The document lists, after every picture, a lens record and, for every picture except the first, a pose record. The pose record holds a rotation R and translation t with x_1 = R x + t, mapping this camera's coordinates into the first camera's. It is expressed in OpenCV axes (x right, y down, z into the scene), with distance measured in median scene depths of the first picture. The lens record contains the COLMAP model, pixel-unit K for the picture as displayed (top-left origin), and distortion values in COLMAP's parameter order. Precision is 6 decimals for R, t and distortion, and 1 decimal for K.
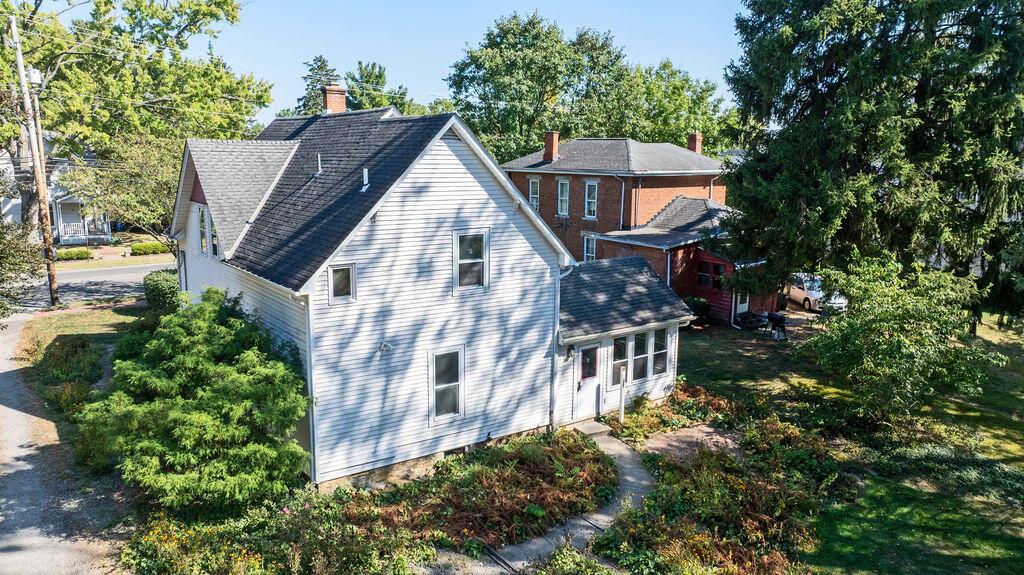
lens RADIAL K [[701.9, 0, 506.8], [0, 701.9, 302.6], [0, 0, 1]] dist [-0.005561, 0.004820]
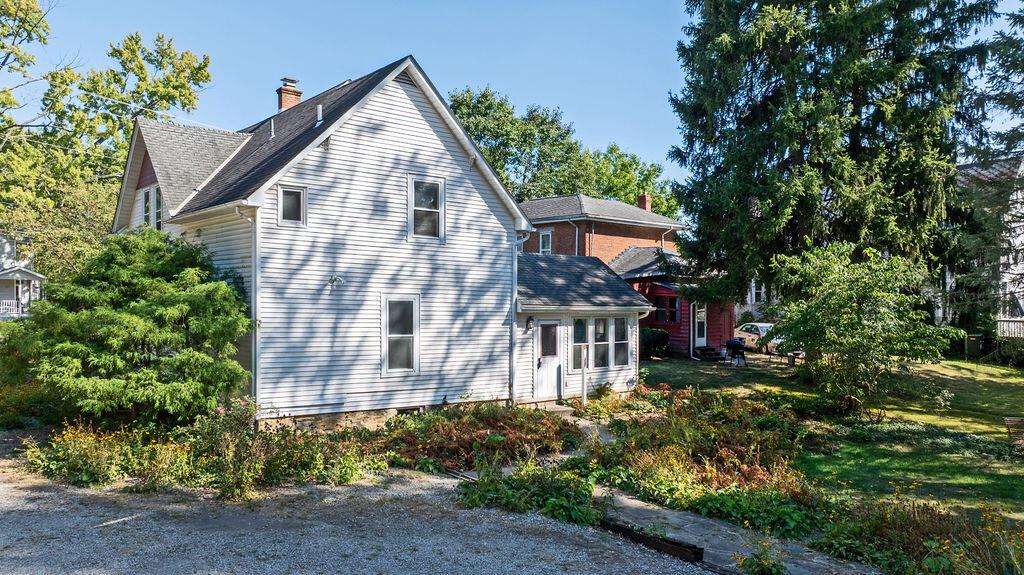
lens RADIAL K [[711.2, 0, 500.9], [0, 711.2, 334.1], [0, 0, 1]] dist [-0.001758, -0.001885]
pose [[0.998307, -0.006064, 0.057849, -0.005537], [0.015788, 0.985464, -0.169146, 0.267424], [-0.055982, 0.169773, 0.983892, 0.045153]]
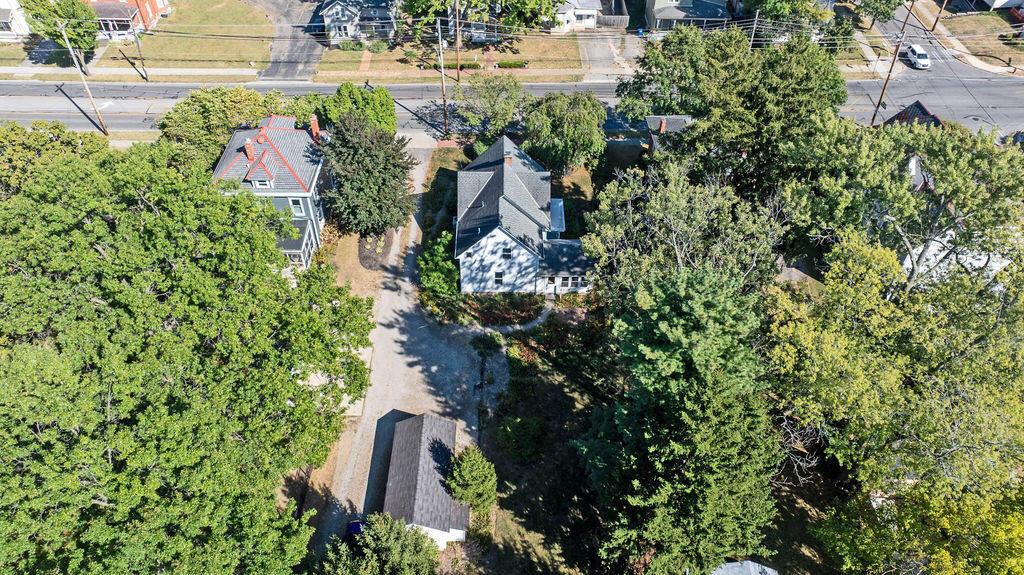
lens RADIAL K [[701.9, 0, 506.8], [0, 701.9, 302.6], [0, 0, 1]] dist [-0.005561, 0.004820]
pose [[0.805487, 0.424189, -0.413828, 1.443005], [-0.119950, 0.800559, 0.587127, -1.839697], [0.580347, -0.423284, 0.695721, -1.506033]]
